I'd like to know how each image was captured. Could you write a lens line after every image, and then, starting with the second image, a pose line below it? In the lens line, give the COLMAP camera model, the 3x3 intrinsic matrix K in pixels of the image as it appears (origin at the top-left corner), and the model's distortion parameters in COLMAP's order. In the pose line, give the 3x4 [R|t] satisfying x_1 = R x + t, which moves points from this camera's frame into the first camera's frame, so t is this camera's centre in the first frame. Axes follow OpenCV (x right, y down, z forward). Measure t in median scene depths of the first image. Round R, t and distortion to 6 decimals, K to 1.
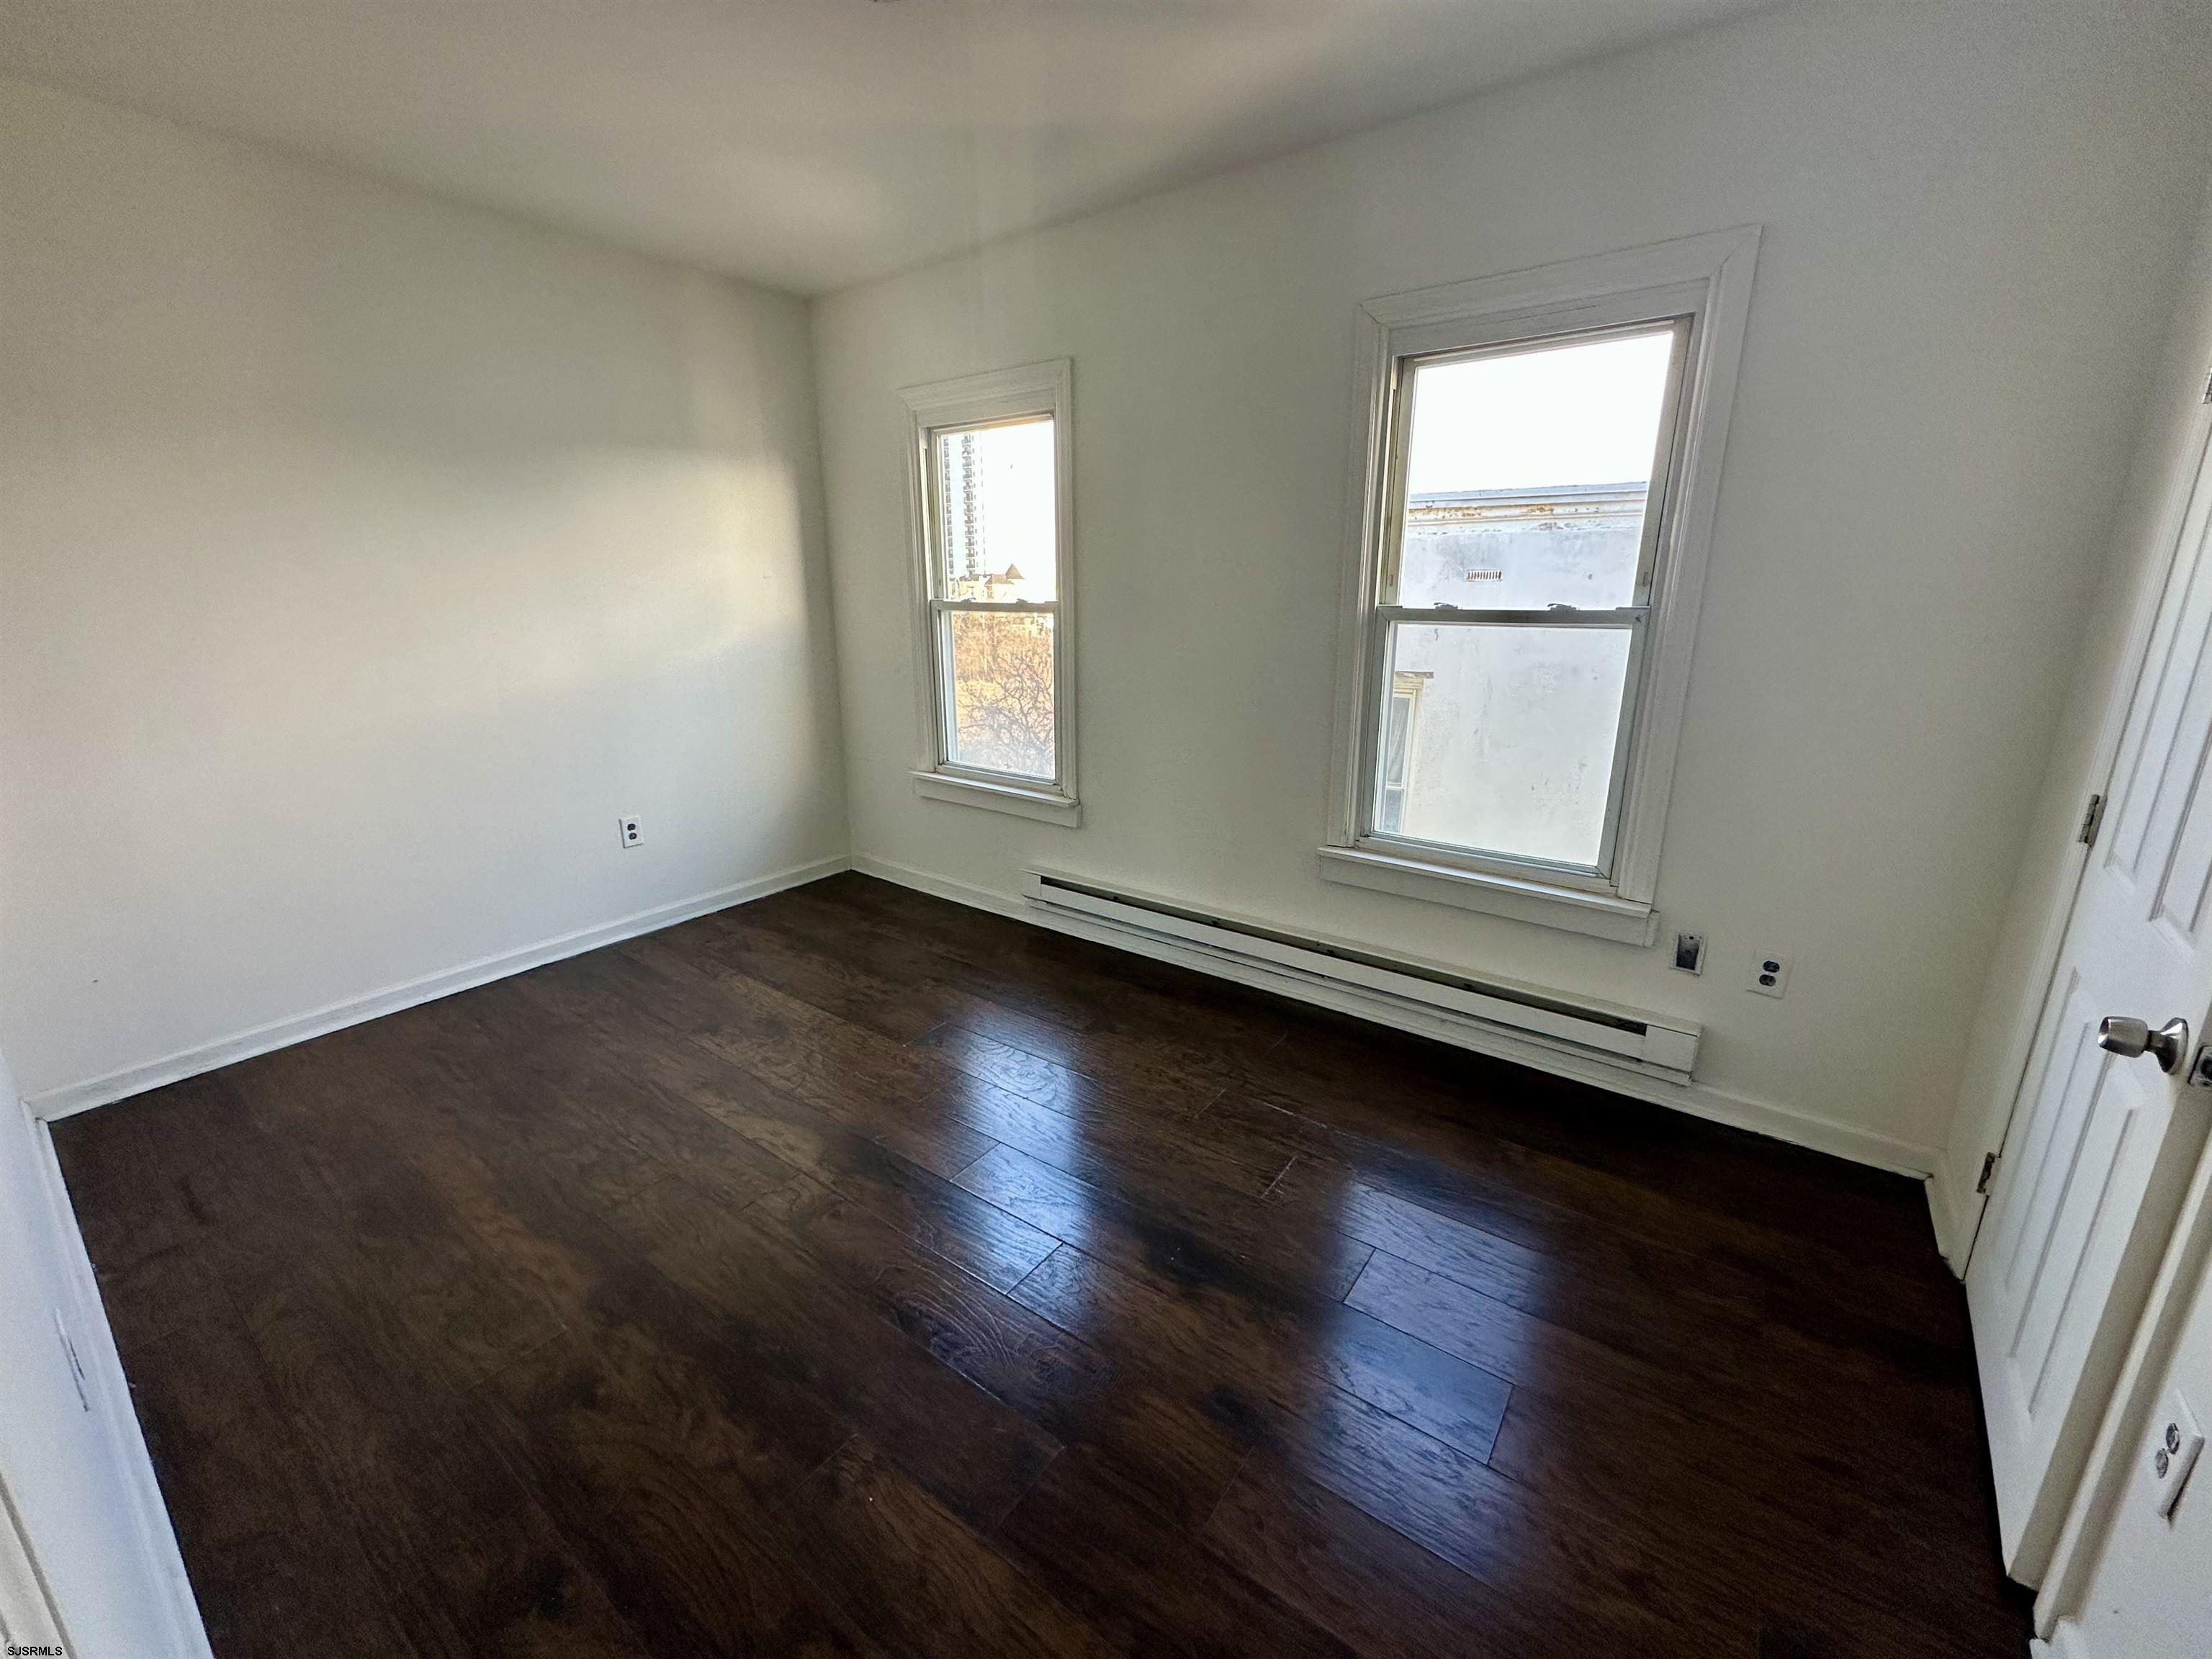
lens RADIAL K [[888.9, 0, 1106.0], [0, 888.9, 829.5], [0, 0, 1]] dist [-0.000155, 0.000031]
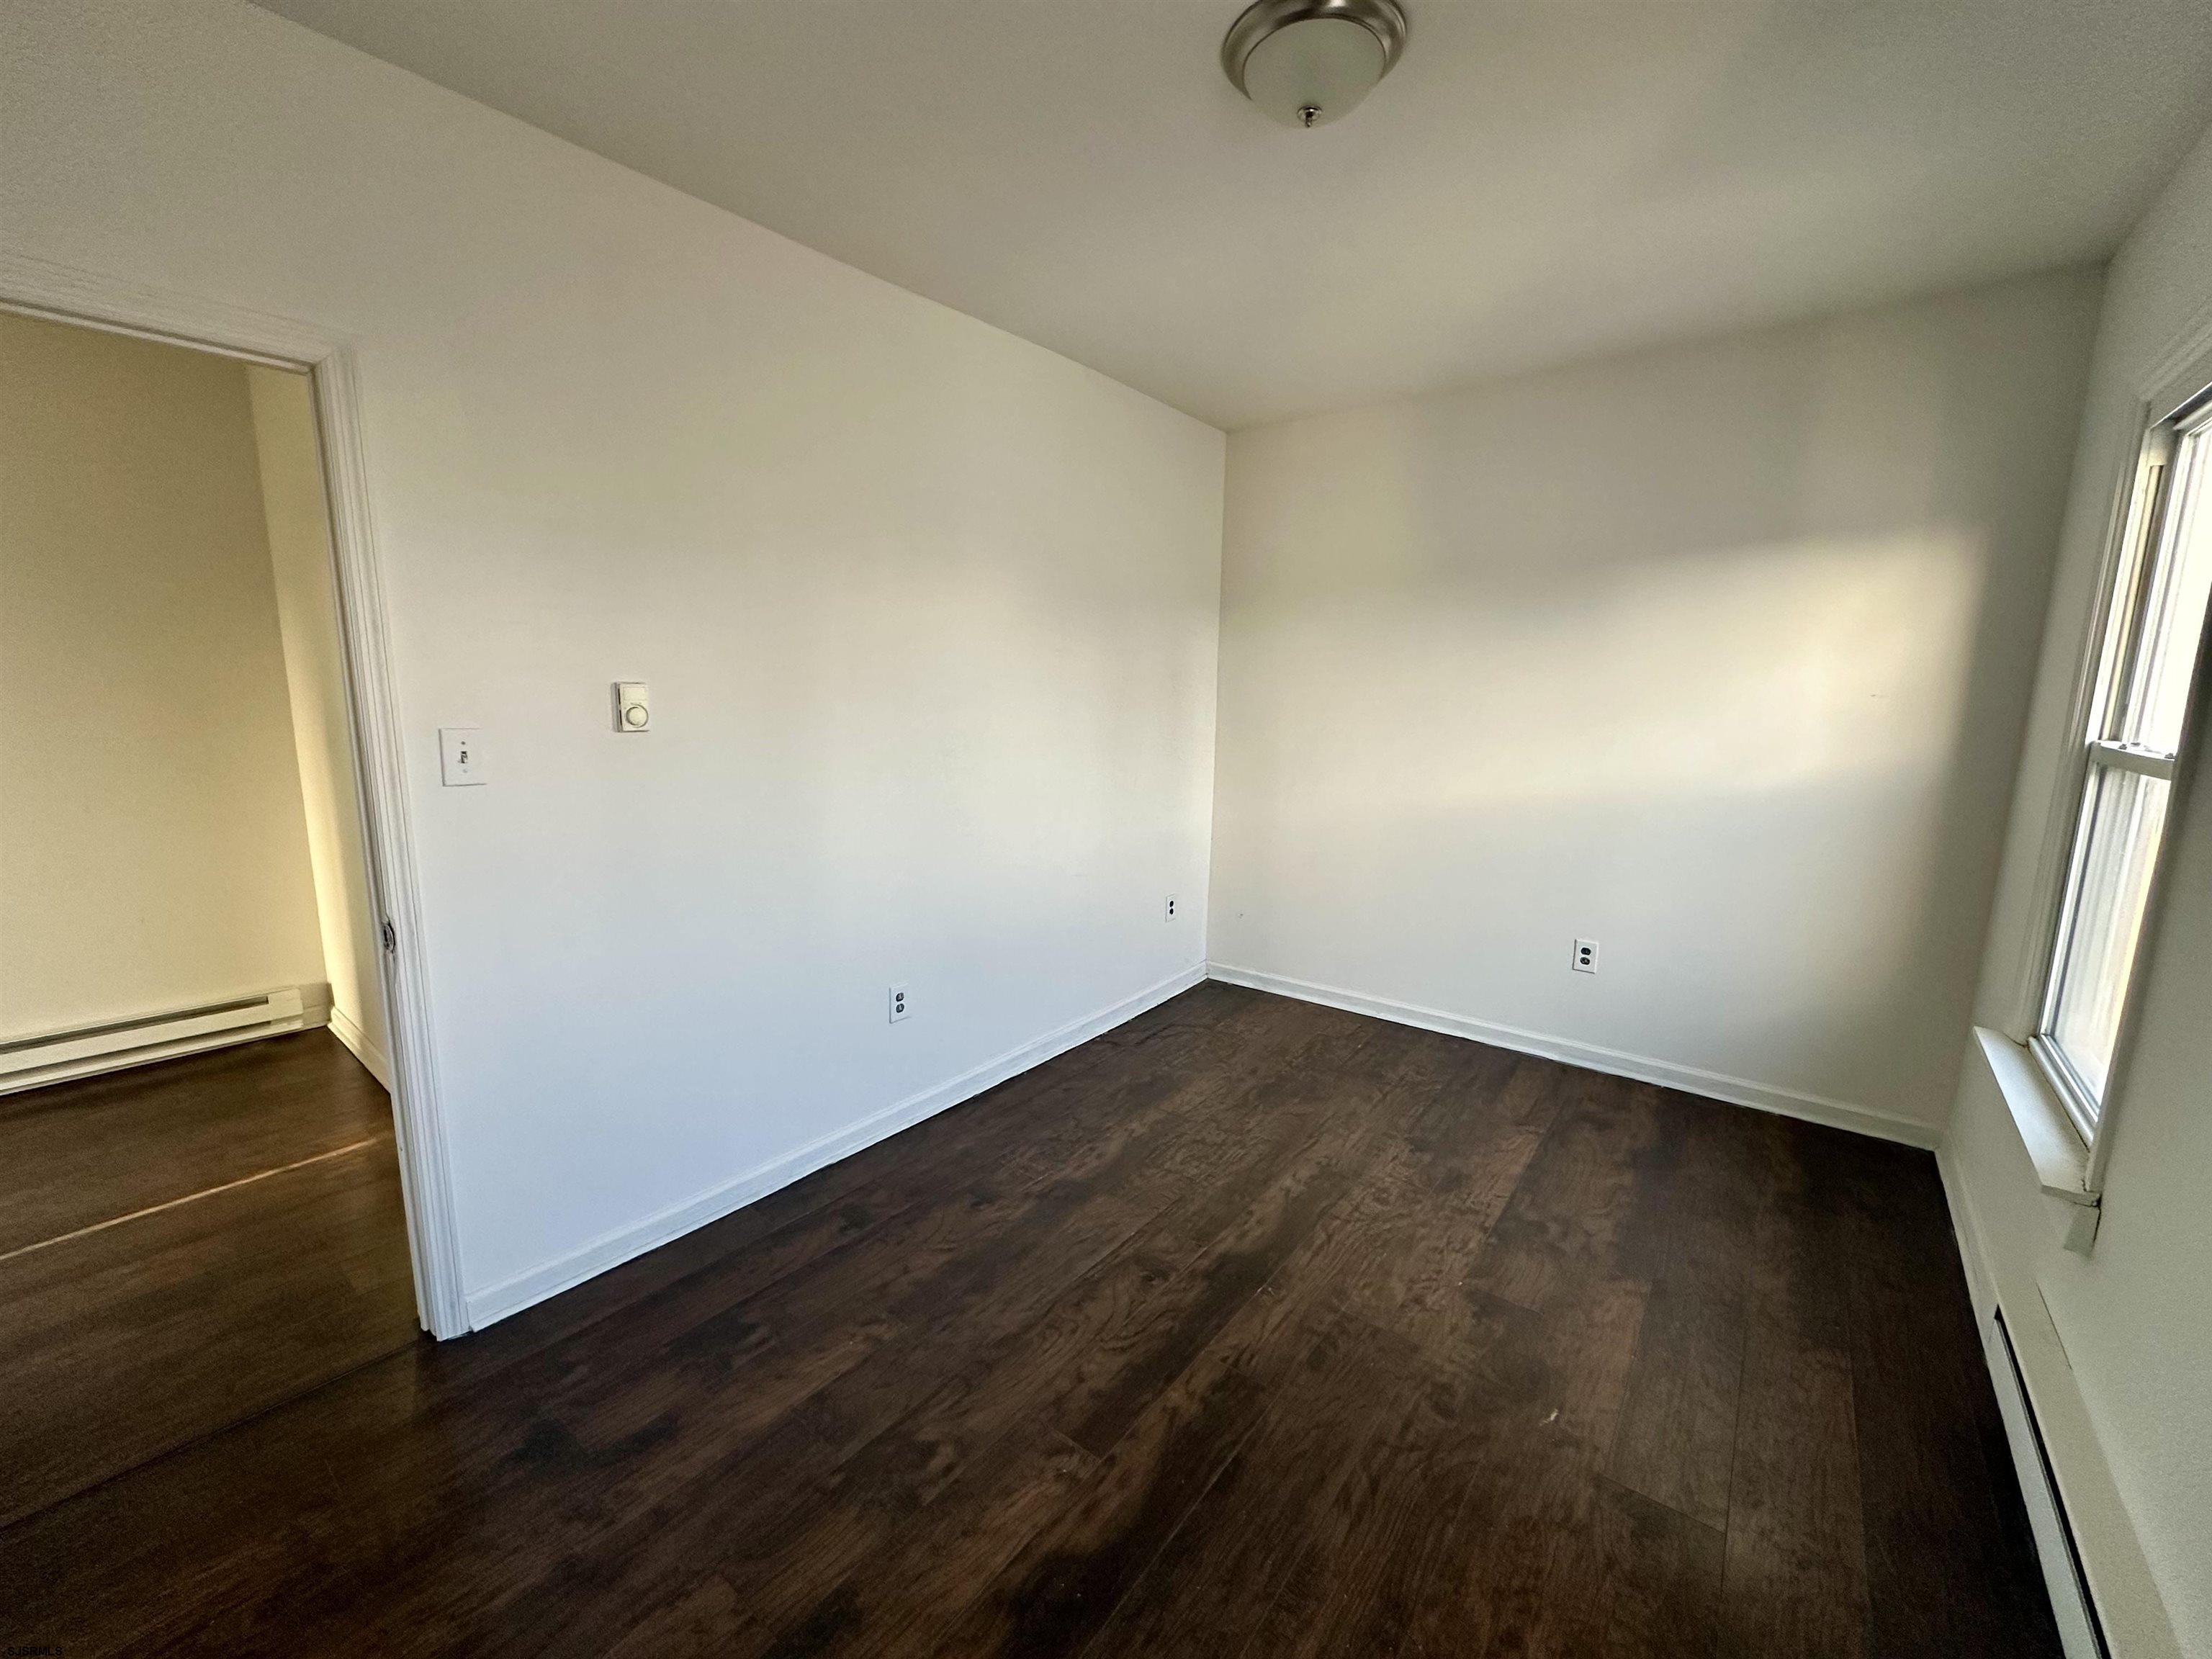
lens RADIAL K [[888.9, 0, 1106.0], [0, 888.9, 829.5], [0, 0, 1]] dist [-0.000155, 0.000031]
pose [[-0.043116, 0.165545, -0.985259, 0.464094], [-0.271469, 0.947131, 0.171018, -0.174363], [0.961481, 0.274841, 0.004104, 0.556552]]
